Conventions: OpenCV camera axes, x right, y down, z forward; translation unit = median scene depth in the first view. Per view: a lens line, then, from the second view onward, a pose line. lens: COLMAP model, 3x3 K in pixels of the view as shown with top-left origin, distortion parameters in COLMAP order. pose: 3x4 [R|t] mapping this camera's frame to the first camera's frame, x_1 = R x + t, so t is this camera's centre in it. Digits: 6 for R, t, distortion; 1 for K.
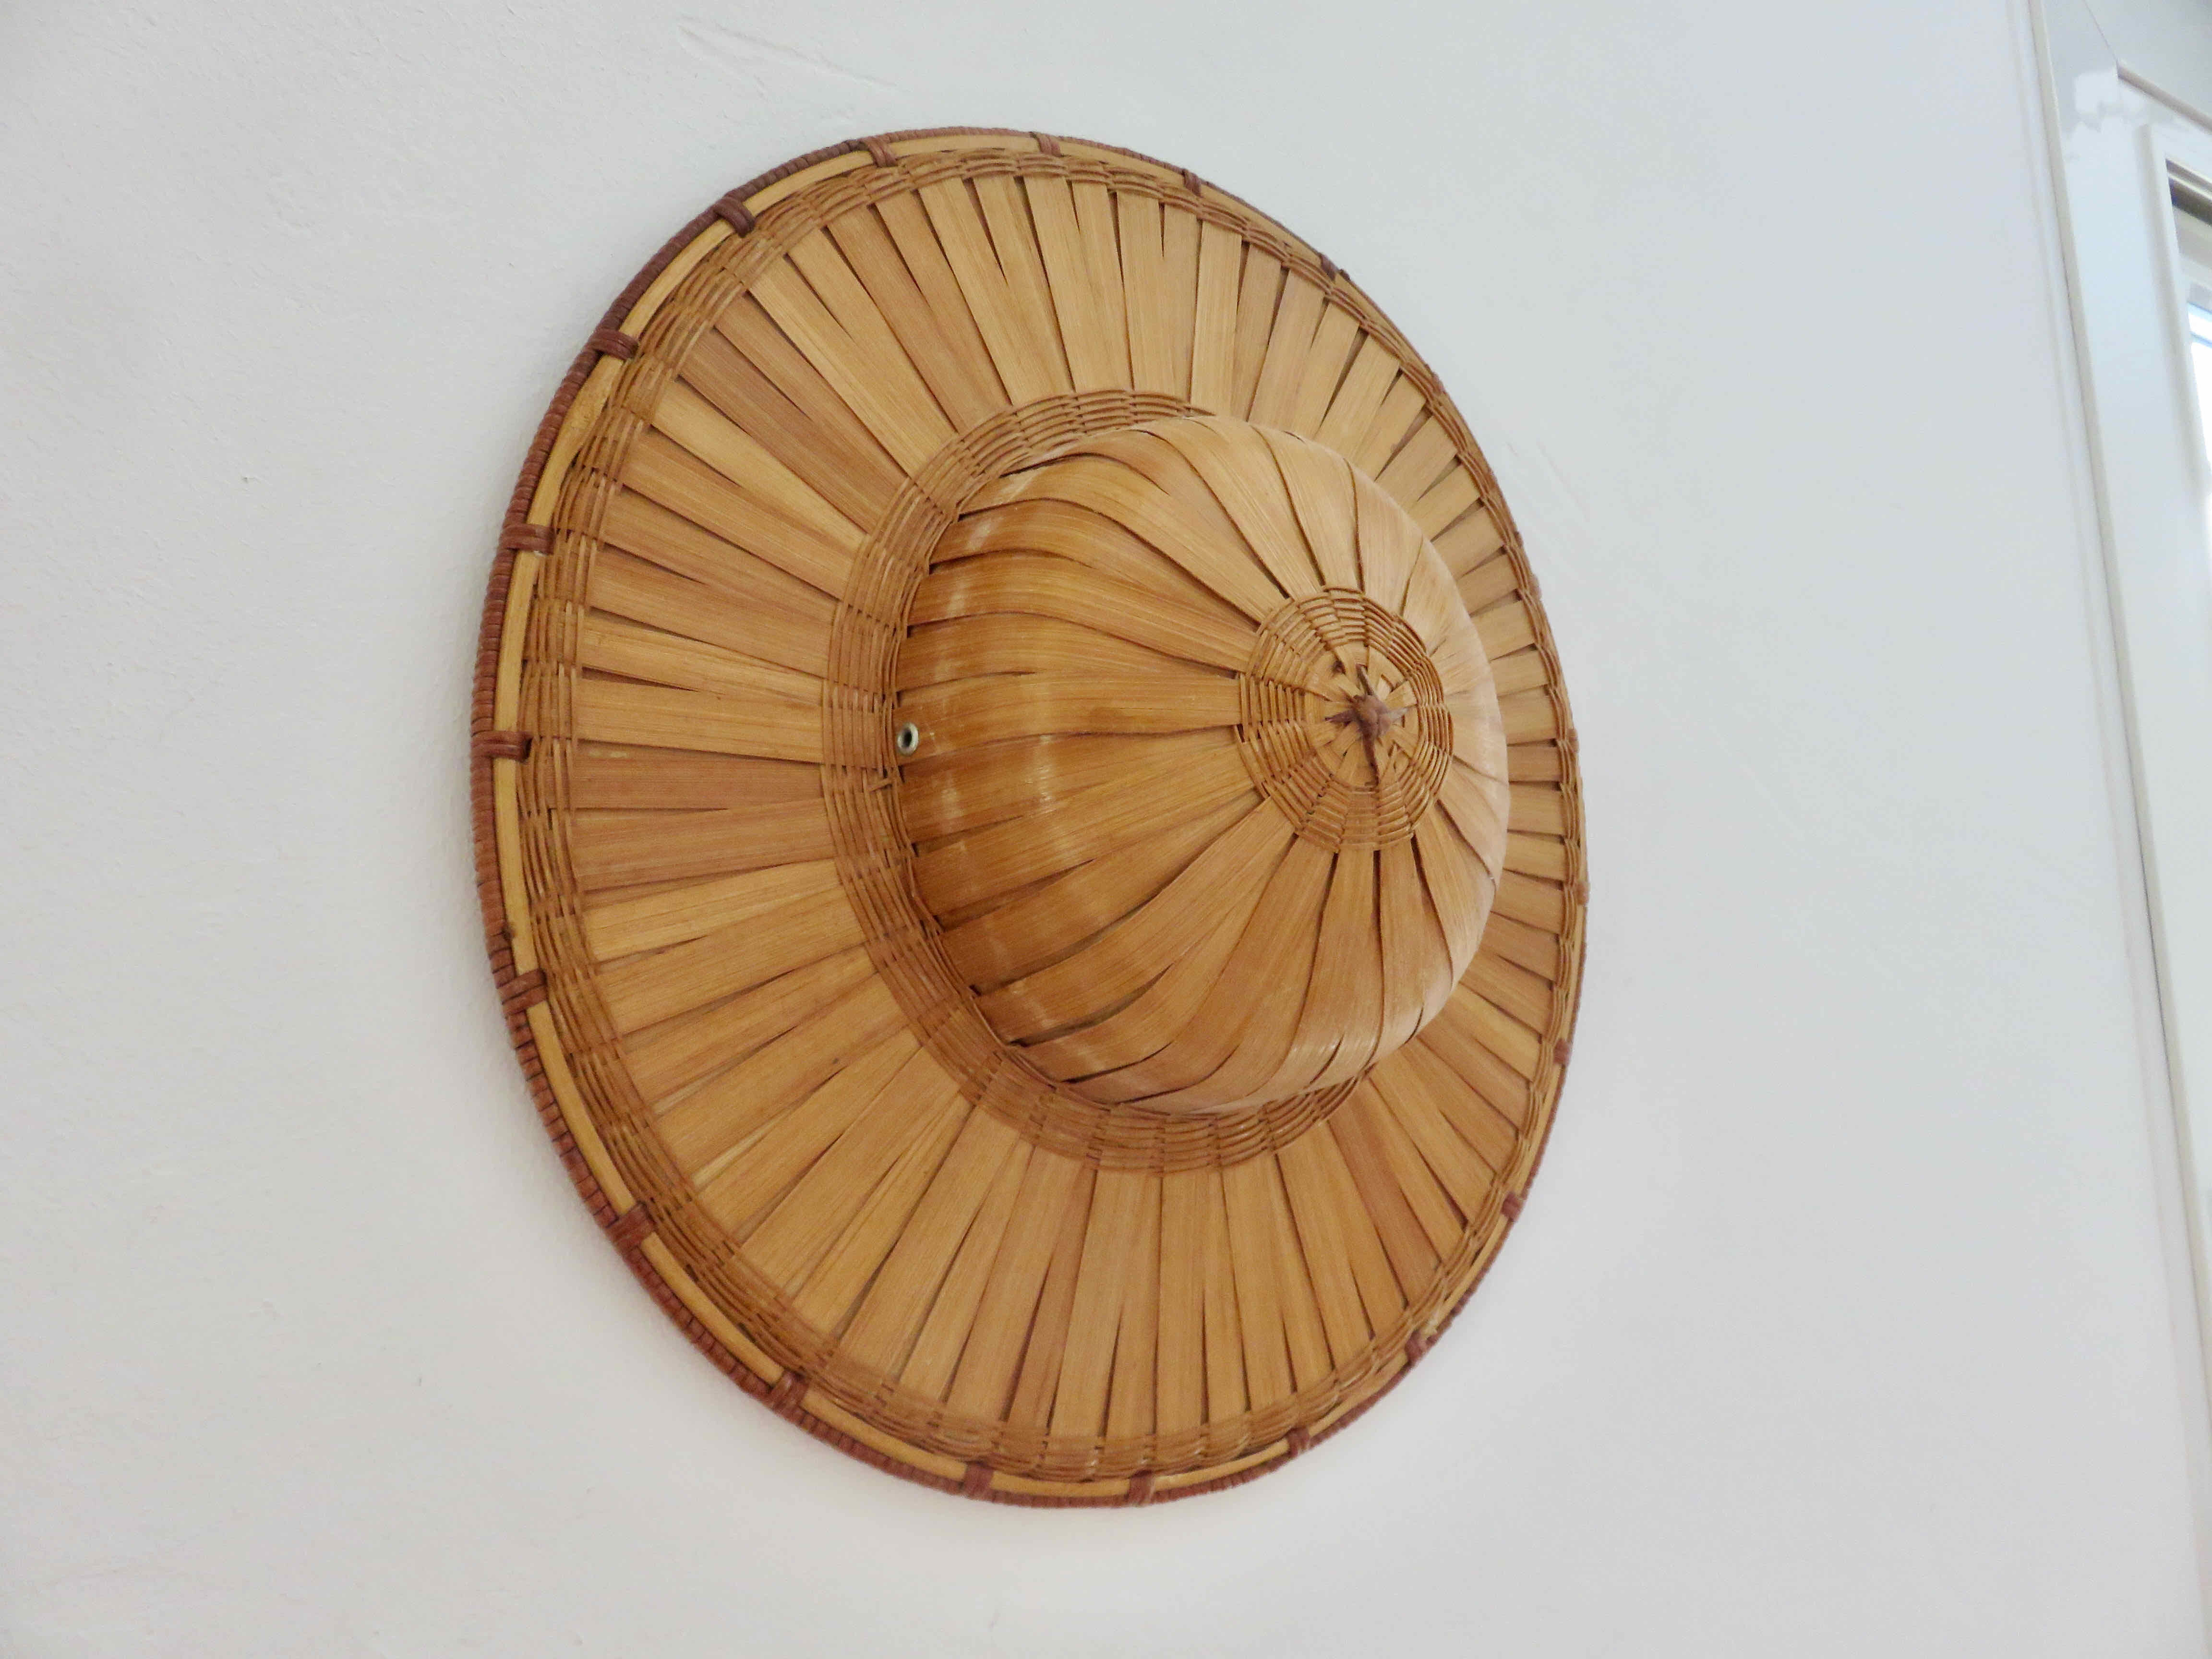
lens RADIAL K [[1648.5, 0, 1106.0], [0, 1648.5, 829.5], [0, 0, 1]] dist [-0.004486, -0.001719]
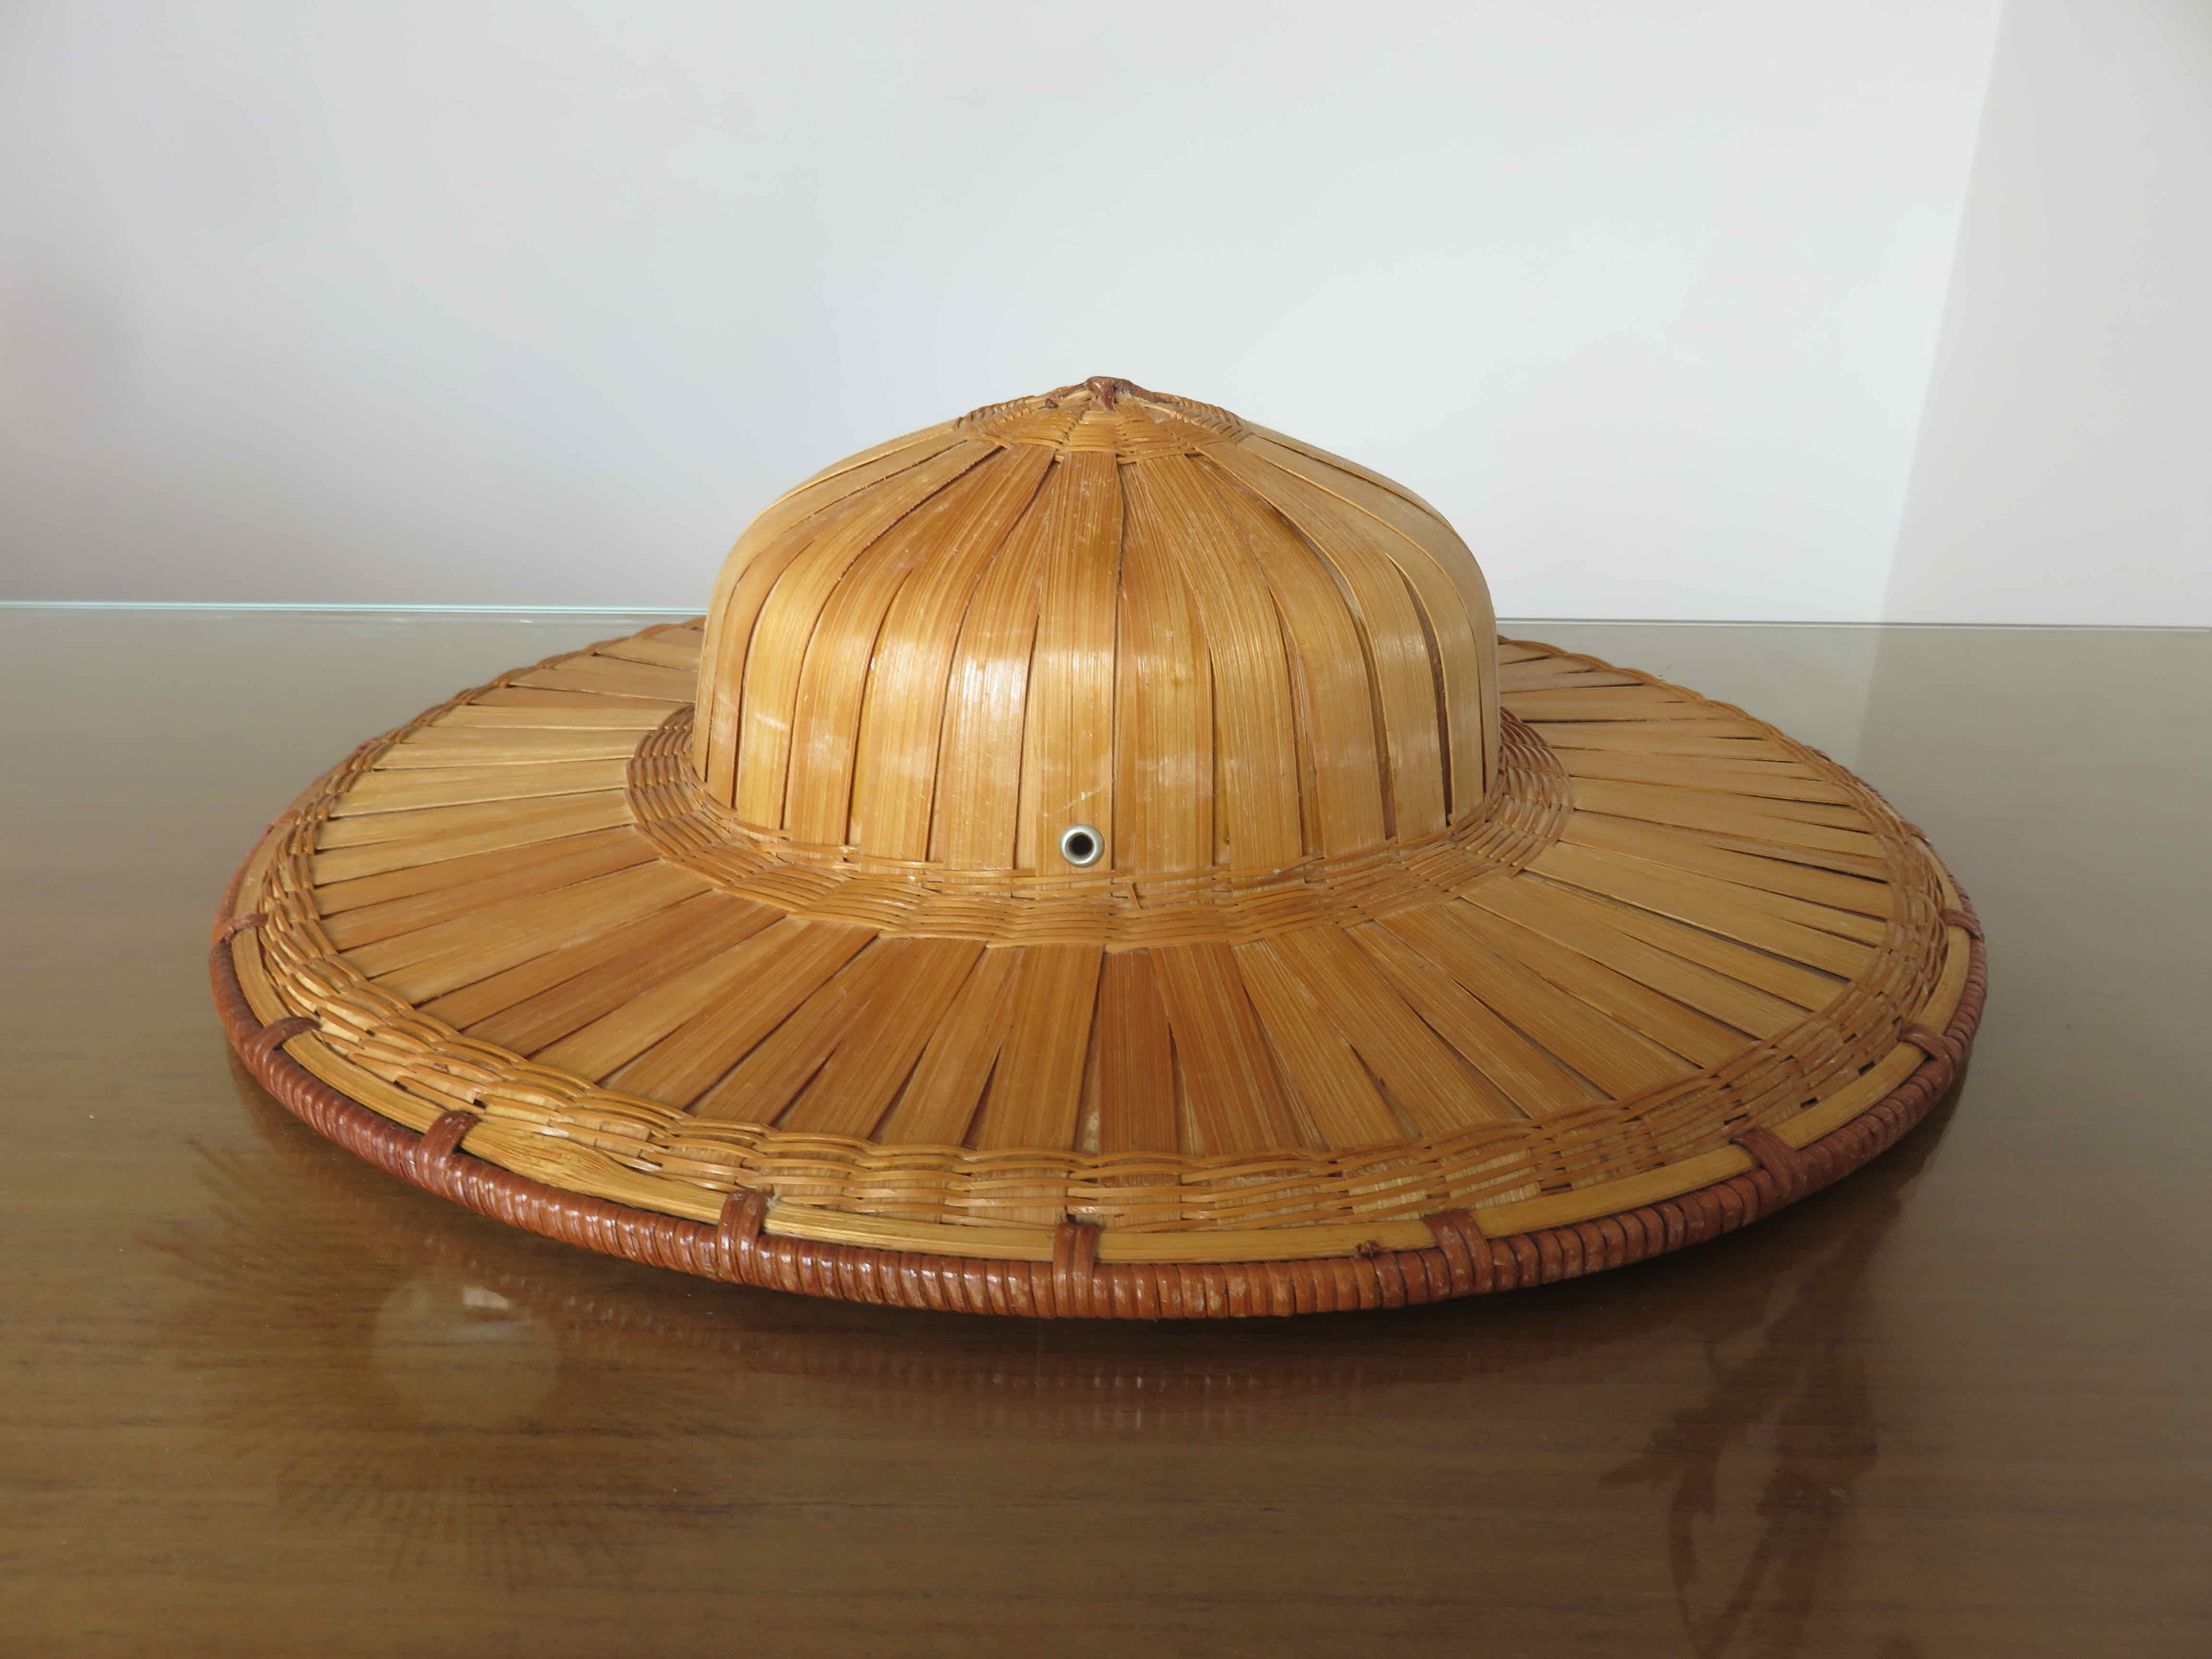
lens RADIAL K [[1648.5, 0, 1106.0], [0, 1648.5, 829.5], [0, 0, 1]] dist [-0.004486, -0.001719]
pose [[0.064393, -0.798363, 0.598724, -0.565013], [0.987100, 0.139085, 0.079299, -0.103631], [-0.146583, 0.585894, 0.797020, 0.365471]]
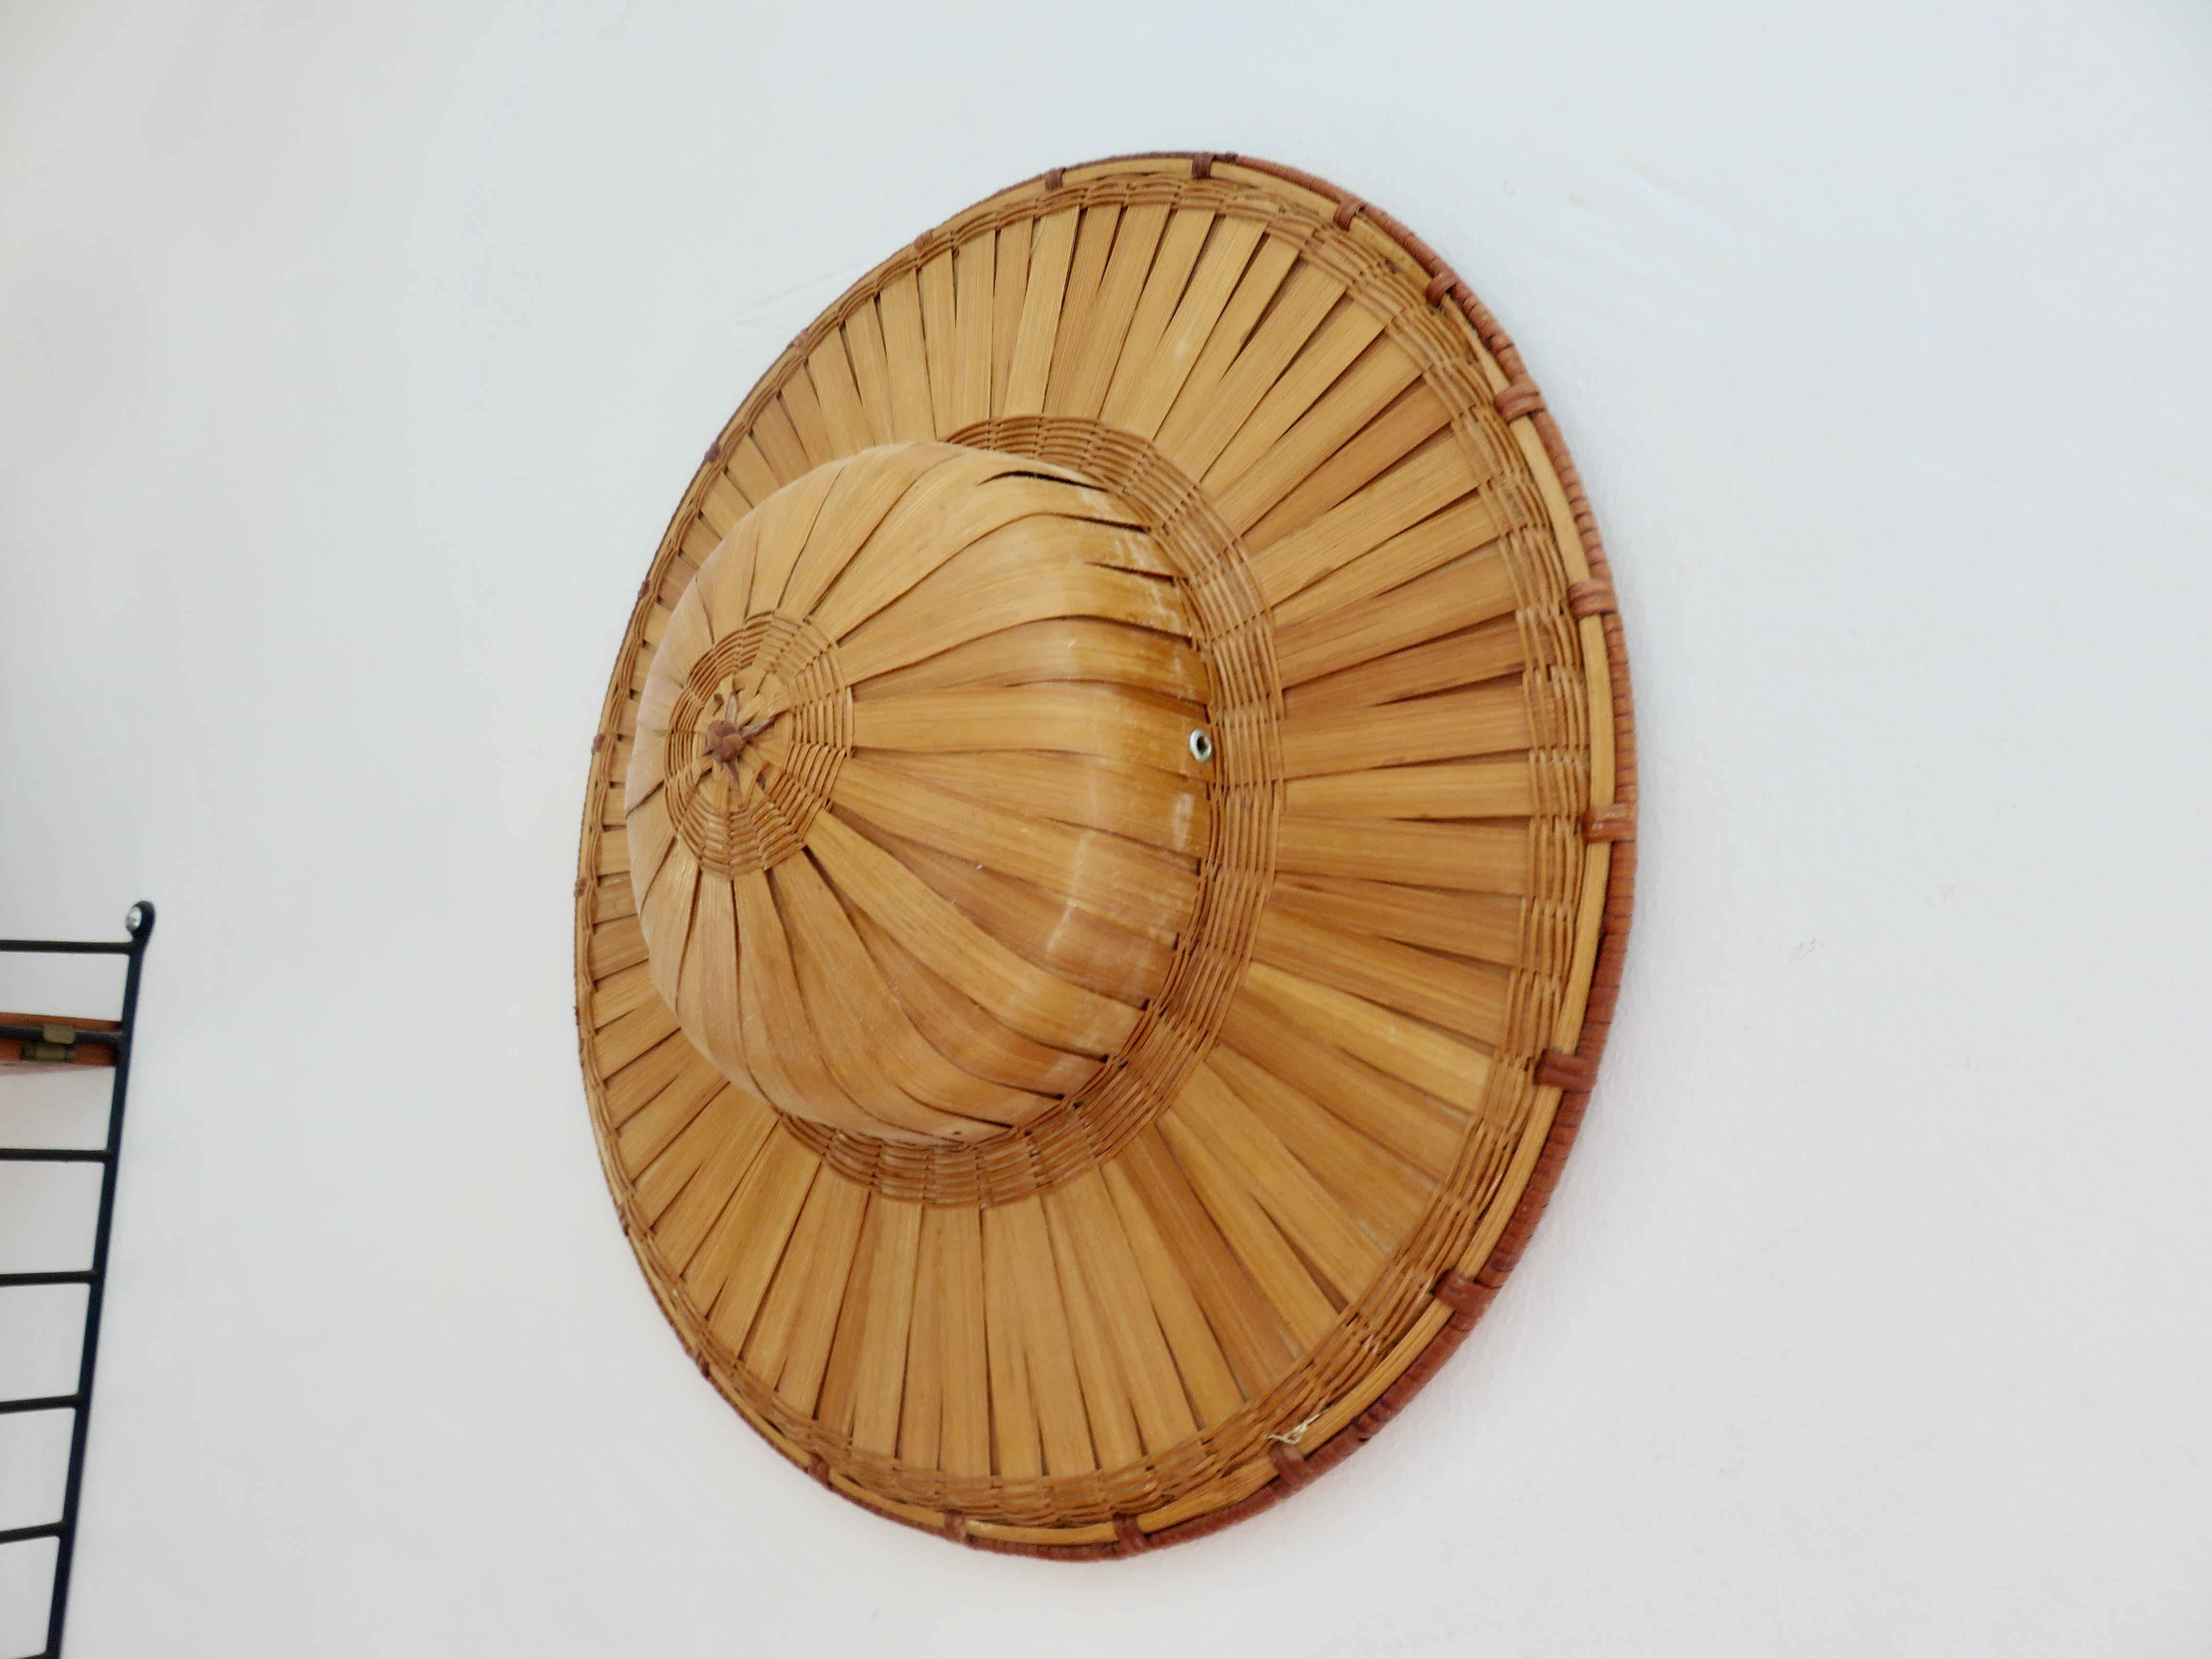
lens RADIAL K [[1648.5, 0, 1106.0], [0, 1648.5, 829.5], [0, 0, 1]] dist [-0.004486, -0.001719]
pose [[0.402721, -0.163823, -0.900543, 1.066539], [0.128699, 0.984214, -0.121490, 0.126566], [0.906230, -0.066973, 0.417448, 0.733477]]
